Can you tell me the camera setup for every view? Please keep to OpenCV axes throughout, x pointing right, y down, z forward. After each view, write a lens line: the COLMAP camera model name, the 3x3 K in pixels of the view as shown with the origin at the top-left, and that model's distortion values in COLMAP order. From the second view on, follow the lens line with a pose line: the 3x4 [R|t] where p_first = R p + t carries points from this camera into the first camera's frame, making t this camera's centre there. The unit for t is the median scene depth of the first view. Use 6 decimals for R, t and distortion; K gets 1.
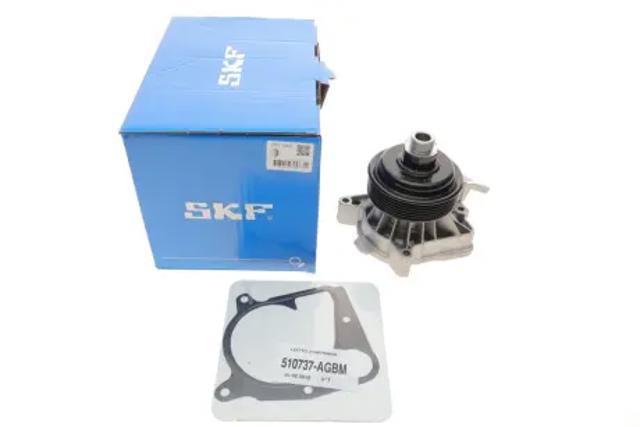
lens RADIAL K [[540.3, 0, 321.1], [0, 540.3, 211.9], [0, 0, 1]] dist [0.009018, 0.000467]
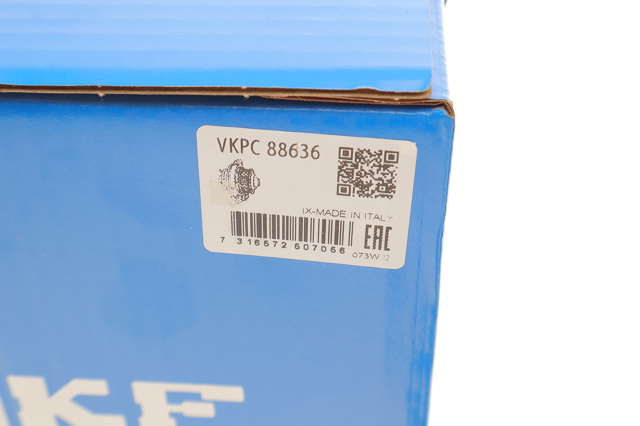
lens RADIAL K [[906.8, 0, 319.6], [0, 906.8, 214.5], [0, 0, 1]] dist [-0.004801, 0.000000]
pose [[0.990451, 0.019986, -0.136408, -0.001889], [-0.023914, 0.999343, -0.027216, -0.085962], [0.135774, 0.030218, 0.990279, 0.635576]]
